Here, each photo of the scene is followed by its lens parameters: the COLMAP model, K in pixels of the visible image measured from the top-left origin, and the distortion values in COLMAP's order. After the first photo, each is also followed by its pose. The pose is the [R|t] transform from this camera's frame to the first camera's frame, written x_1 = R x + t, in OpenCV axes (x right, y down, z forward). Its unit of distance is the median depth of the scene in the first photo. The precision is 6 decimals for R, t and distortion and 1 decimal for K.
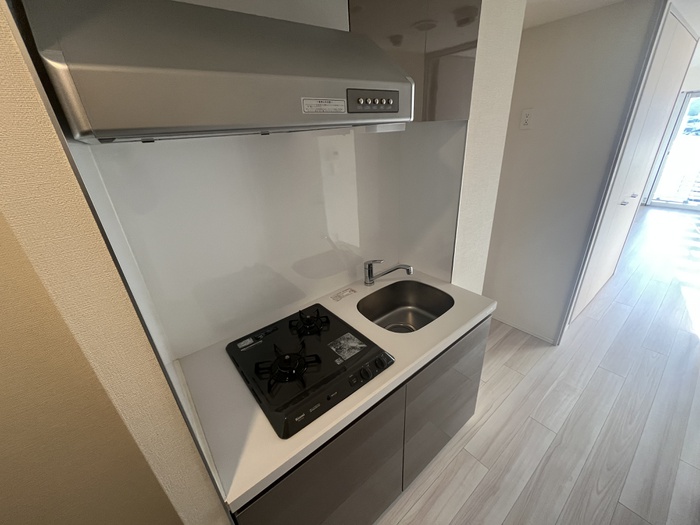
lens RADIAL K [[285.9, 0, 349.3], [0, 285.9, 263.1], [0, 0, 1]] dist [-0.003552, 0.000388]
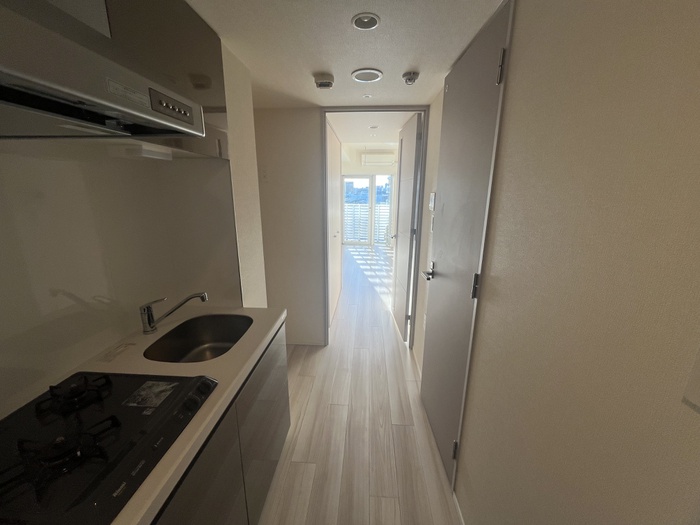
lens RADIAL K [[285.9, 0, 350.2], [0, 285.9, 264.0], [0, 0, 1]] dist [-0.003552, 0.000388]
pose [[0.668634, -0.121160, 0.733655, -0.140602], [0.267605, 0.959737, -0.085392, 0.119988], [-0.693770, 0.253426, 0.674136, -0.027000]]
